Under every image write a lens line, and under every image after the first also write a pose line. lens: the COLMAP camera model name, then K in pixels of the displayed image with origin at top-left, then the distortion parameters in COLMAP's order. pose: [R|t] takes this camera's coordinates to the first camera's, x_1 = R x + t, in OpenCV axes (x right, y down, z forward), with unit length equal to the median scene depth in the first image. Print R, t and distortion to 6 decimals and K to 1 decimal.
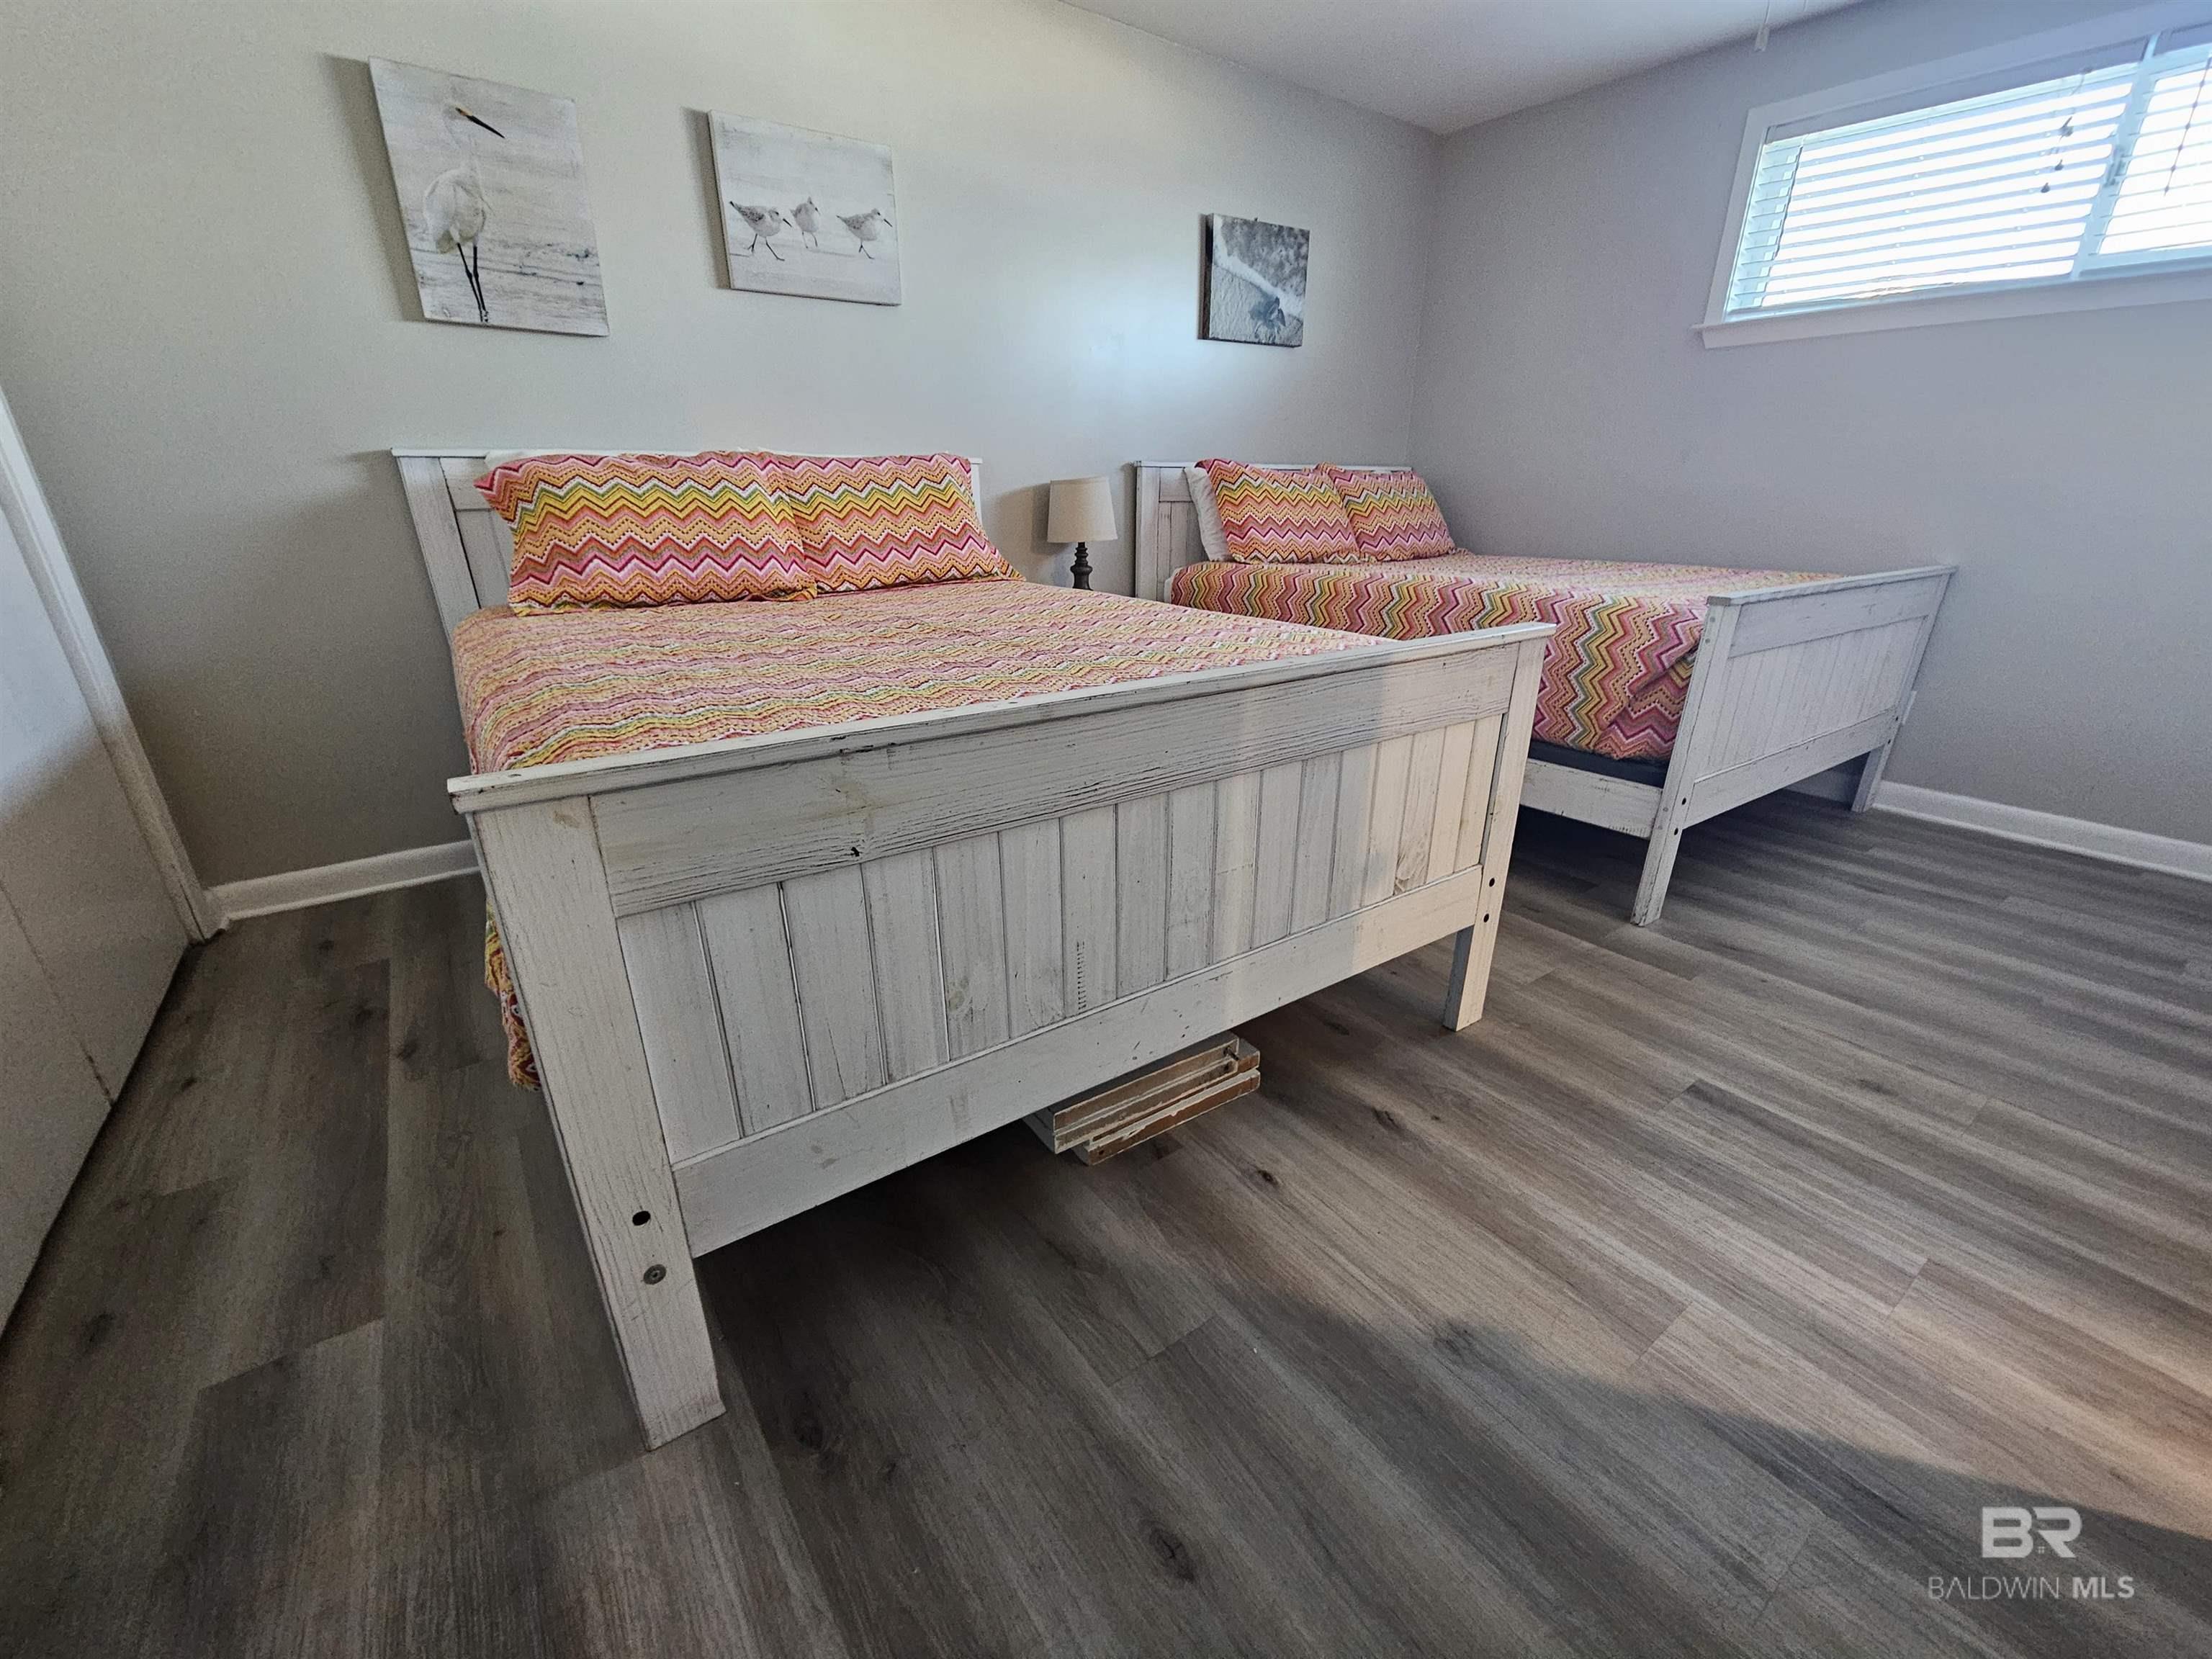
lens RADIAL K [[906.2, 0, 1097.3], [0, 906.2, 857.6], [0, 0, 1]] dist [0.000065, -0.000528]
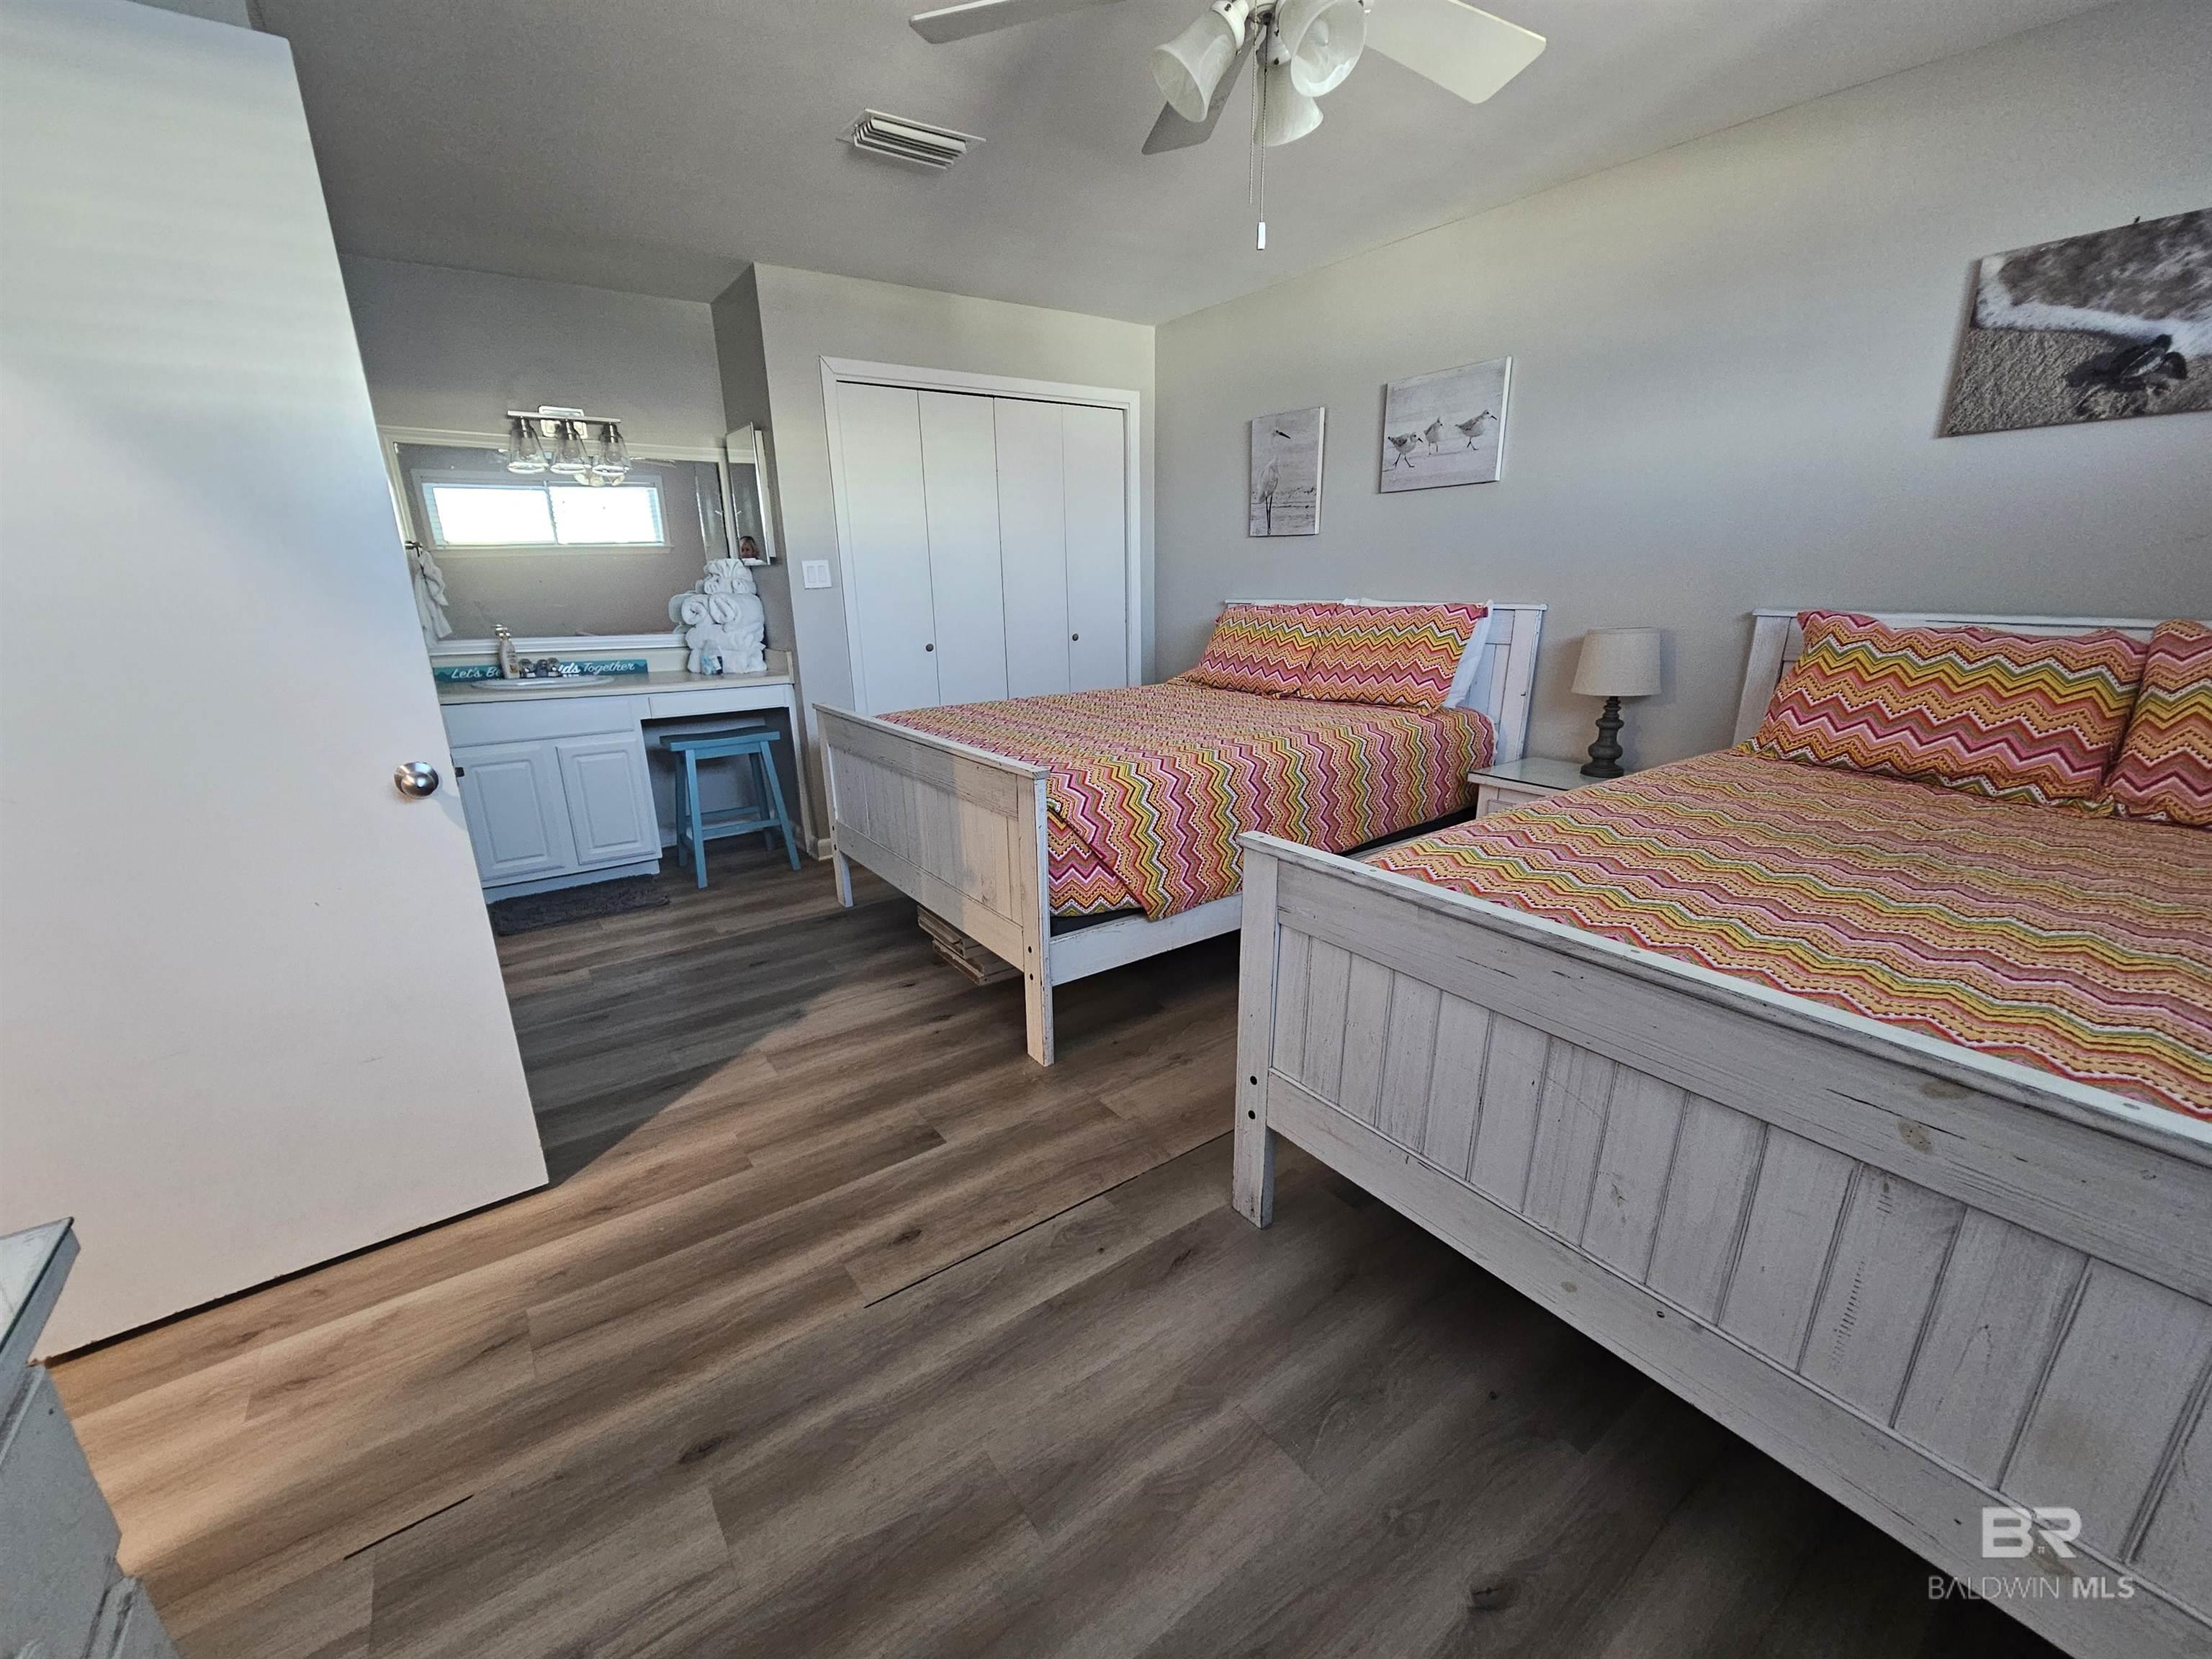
lens RADIAL K [[902.8, 0, 1099.4], [0, 902.8, 861.9], [0, 0, 1]] dist [-0.007739, -0.000355]
pose [[0.002053, 0.306598, -0.951837, 1.575936], [-0.362565, 0.887302, 0.285029, -0.479583], [0.931956, 0.344517, 0.112984, 0.846150]]
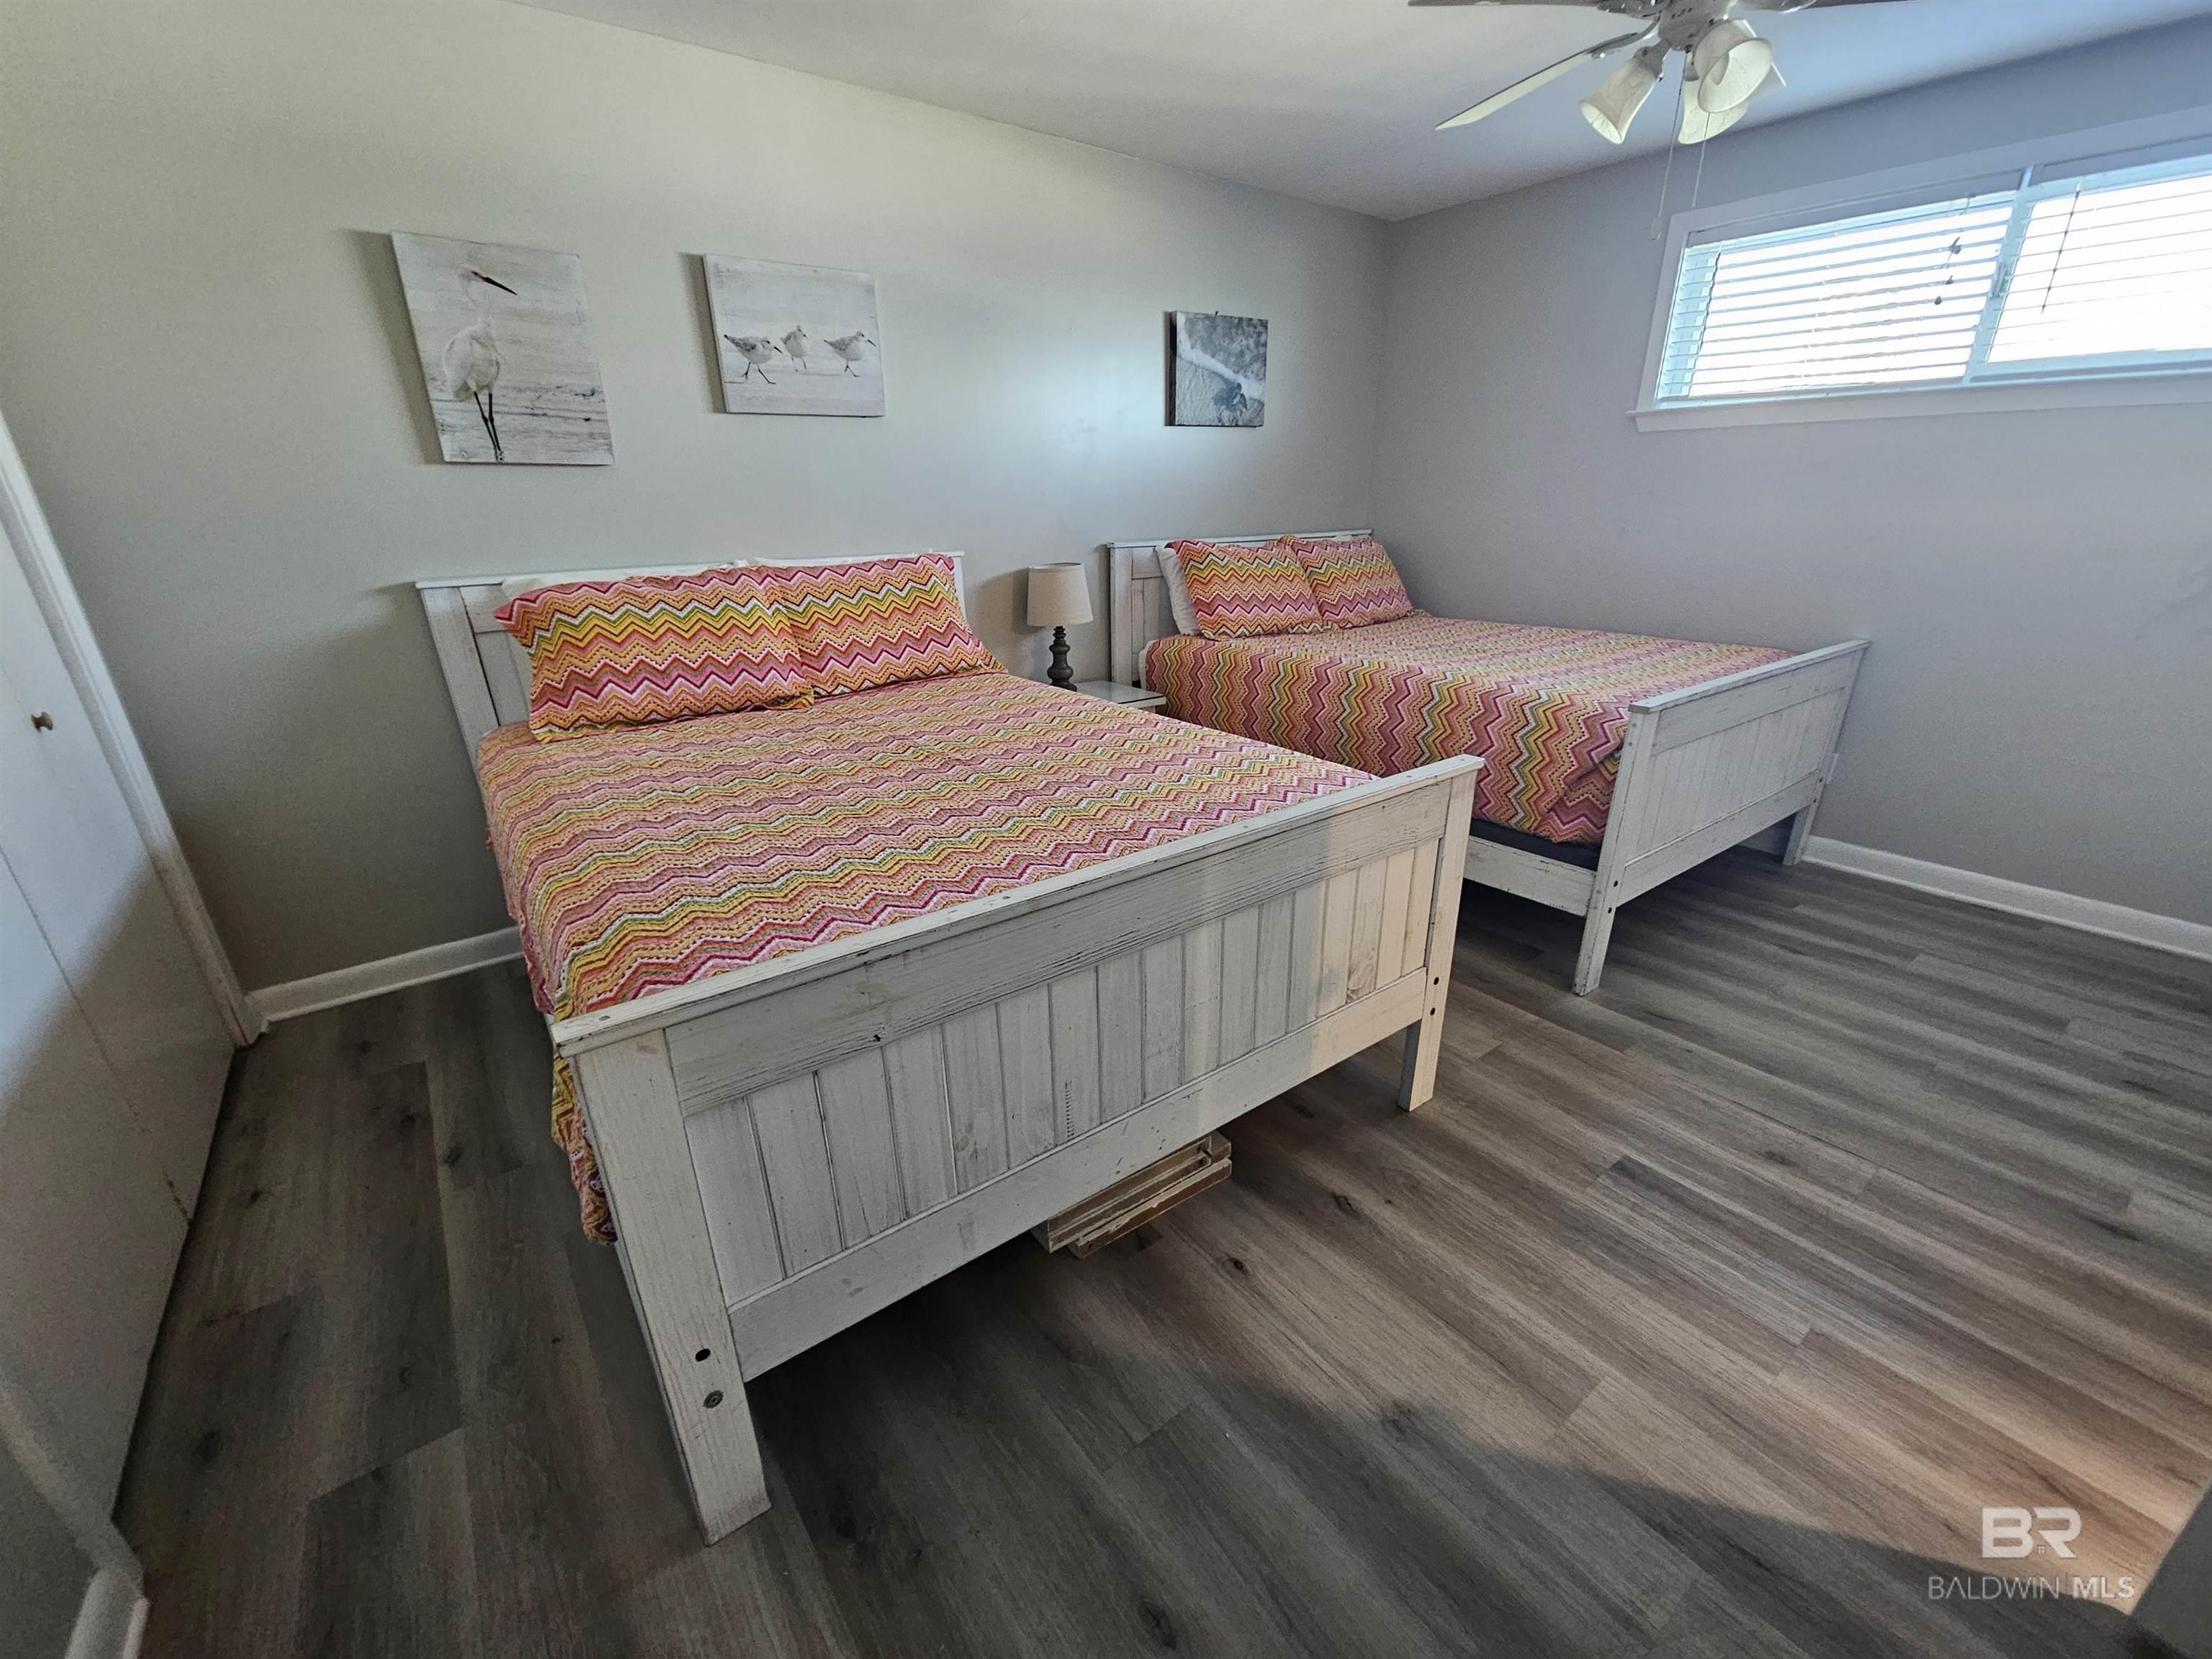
lens RADIAL K [[903.2, 0, 1093.5], [0, 903.2, 860.7], [0, 0, 1]] dist [0.000352, -0.000310]
pose [[0.999648, -0.022280, 0.014371, 0.002133], [0.022325, 0.999746, -0.002955, -0.118830], [-0.014301, 0.003275, 0.999892, -0.096667]]
